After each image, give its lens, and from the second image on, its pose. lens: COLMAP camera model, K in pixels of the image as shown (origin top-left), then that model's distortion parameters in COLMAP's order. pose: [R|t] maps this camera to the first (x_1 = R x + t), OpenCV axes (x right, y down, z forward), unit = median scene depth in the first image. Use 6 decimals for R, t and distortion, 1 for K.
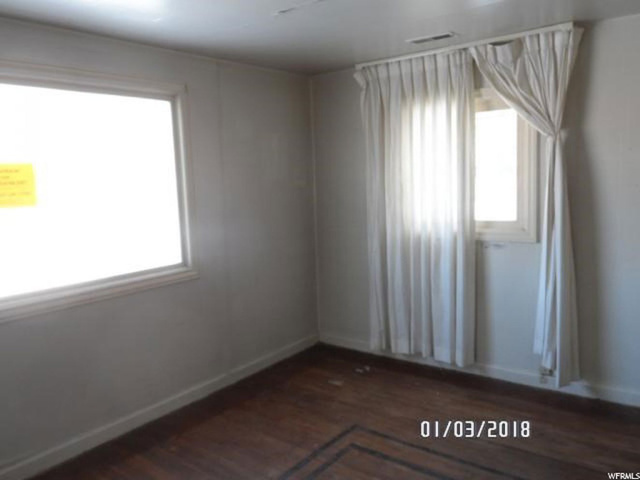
lens RADIAL K [[523.5, 0, 320.0], [0, 523.5, 243.2], [0, 0, 1]] dist [0.004962, -0.015259]
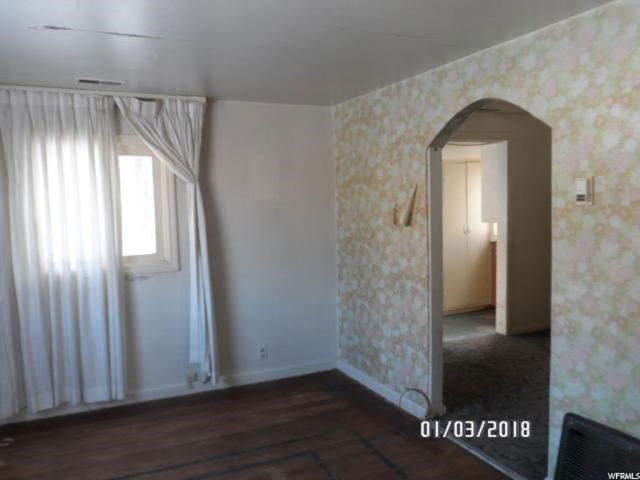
lens RADIAL K [[523.5, 0, 320.3], [0, 523.5, 239.1], [0, 0, 1]] dist [0.004962, -0.015259]
pose [[0.476413, -0.026937, 0.878809, -0.459691], [0.113744, 0.993019, -0.031224, 0.001727], [-0.871833, 0.114834, 0.476151, 0.145005]]
